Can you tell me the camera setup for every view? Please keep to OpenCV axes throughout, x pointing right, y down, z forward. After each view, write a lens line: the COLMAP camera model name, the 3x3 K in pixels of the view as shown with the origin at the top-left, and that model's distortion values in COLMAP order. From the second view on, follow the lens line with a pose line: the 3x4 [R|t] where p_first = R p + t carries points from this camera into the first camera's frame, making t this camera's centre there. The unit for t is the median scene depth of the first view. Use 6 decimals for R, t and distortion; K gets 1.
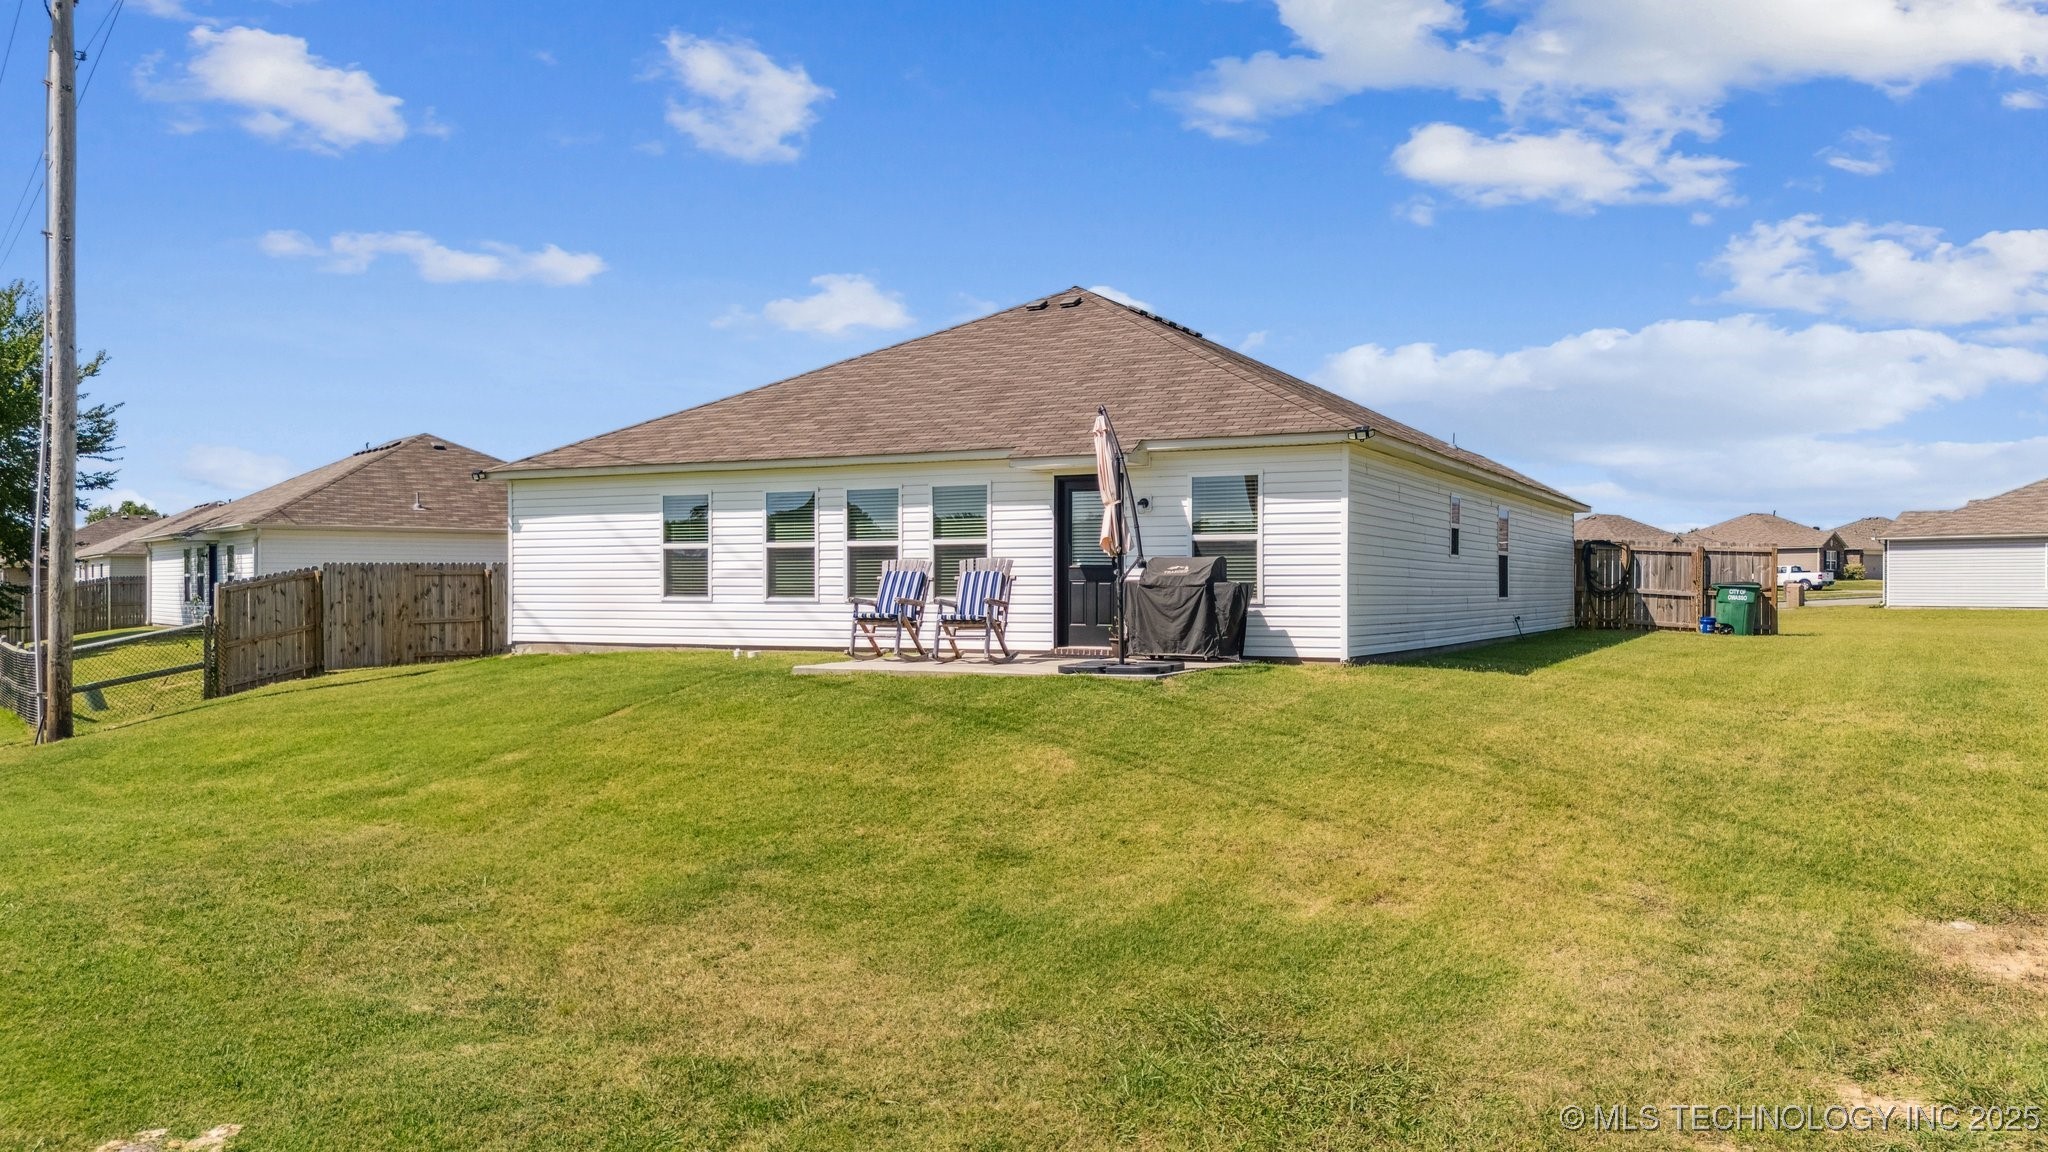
lens RADIAL K [[1500.9, 0, 1021.4], [0, 1500.9, 579.6], [0, 0, 1]] dist [0.057645, -0.040274]
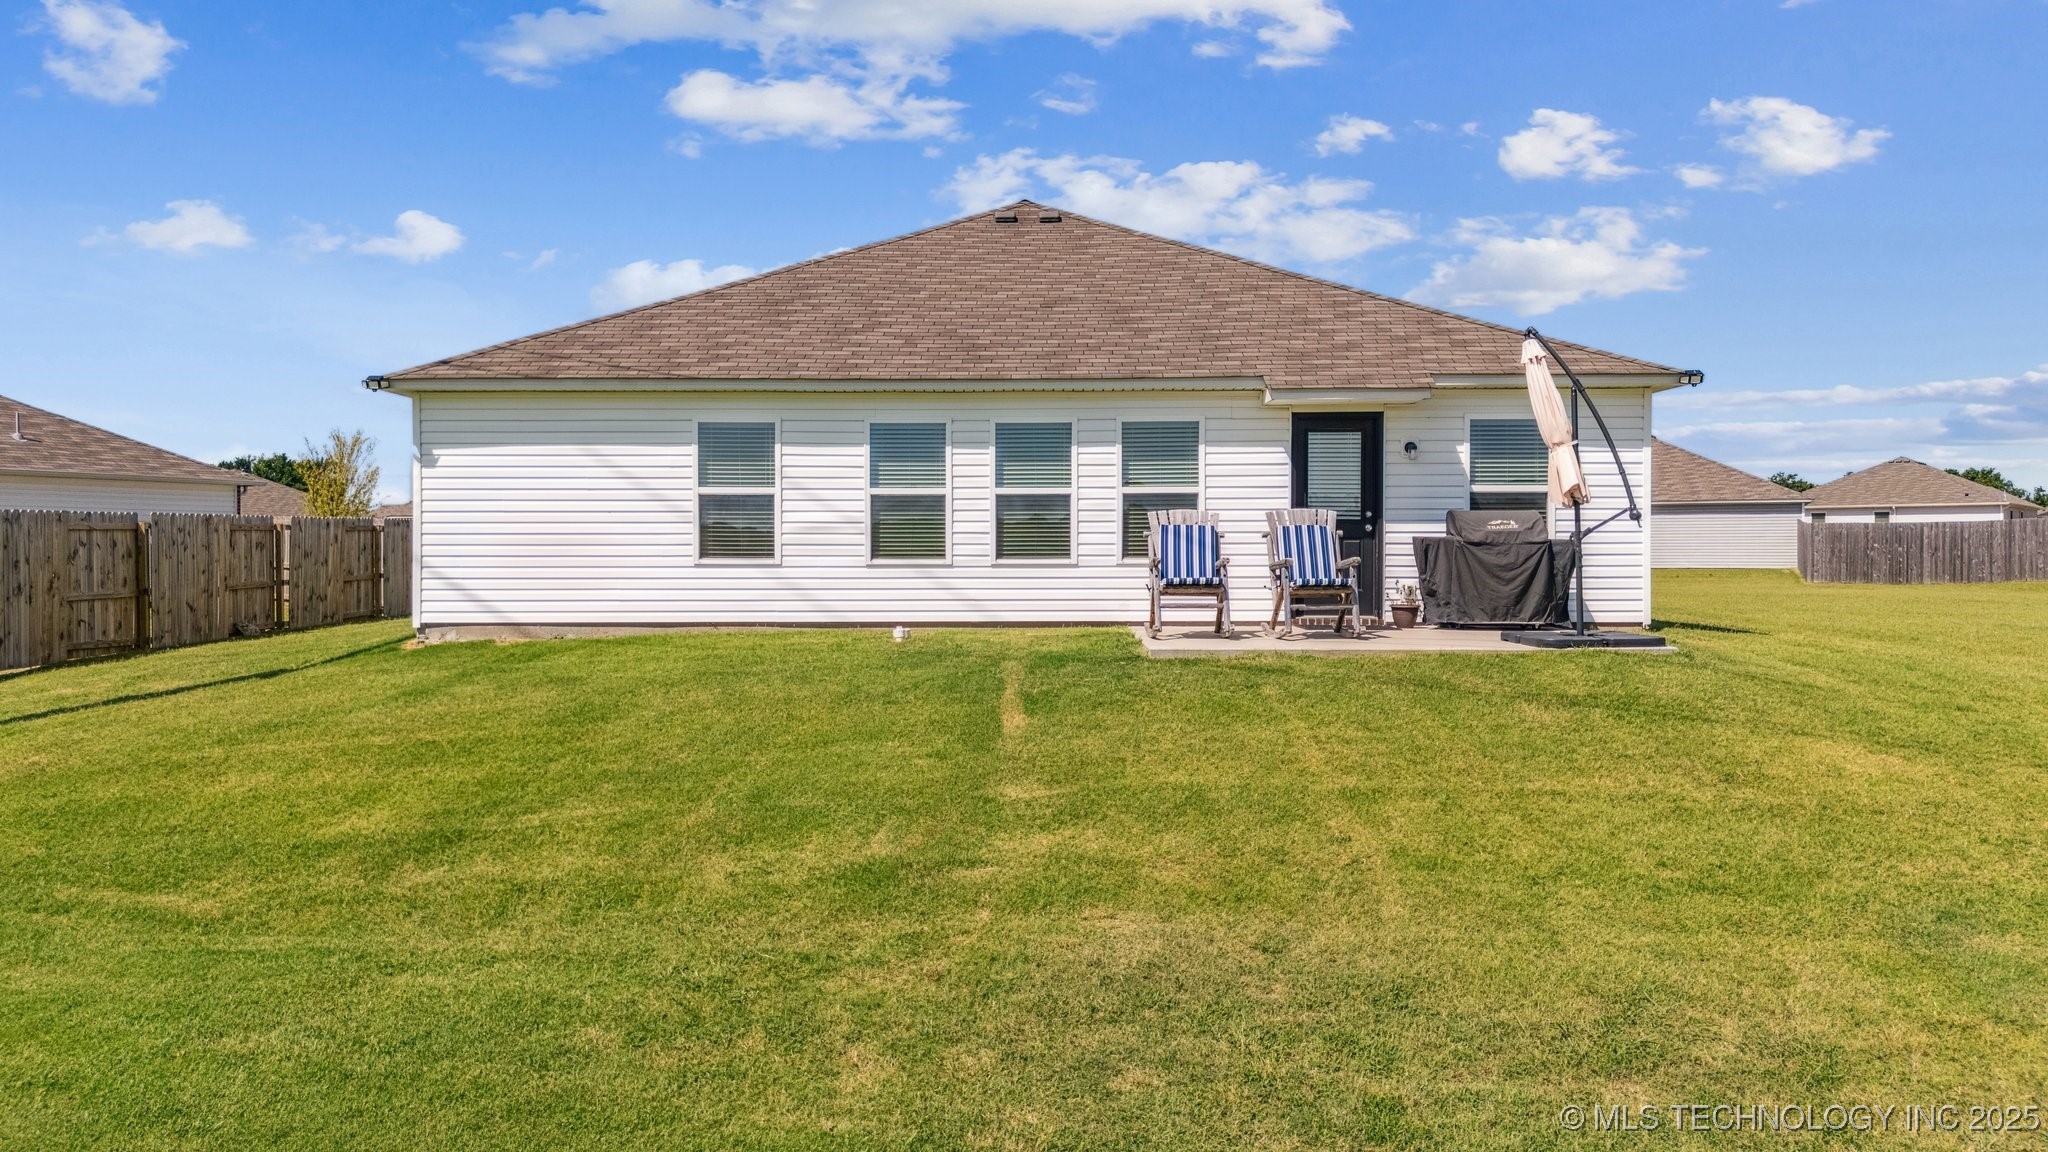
lens RADIAL K [[1500.9, 0, 1024.4], [0, 1500.9, 573.6], [0, 0, 1]] dist [0.057645, -0.040274]
pose [[0.896416, -0.008414, 0.443134, -0.445868], [-0.000826, 0.999786, 0.020654, 0.003289], [-0.443213, -0.018881, 0.896217, 0.283868]]
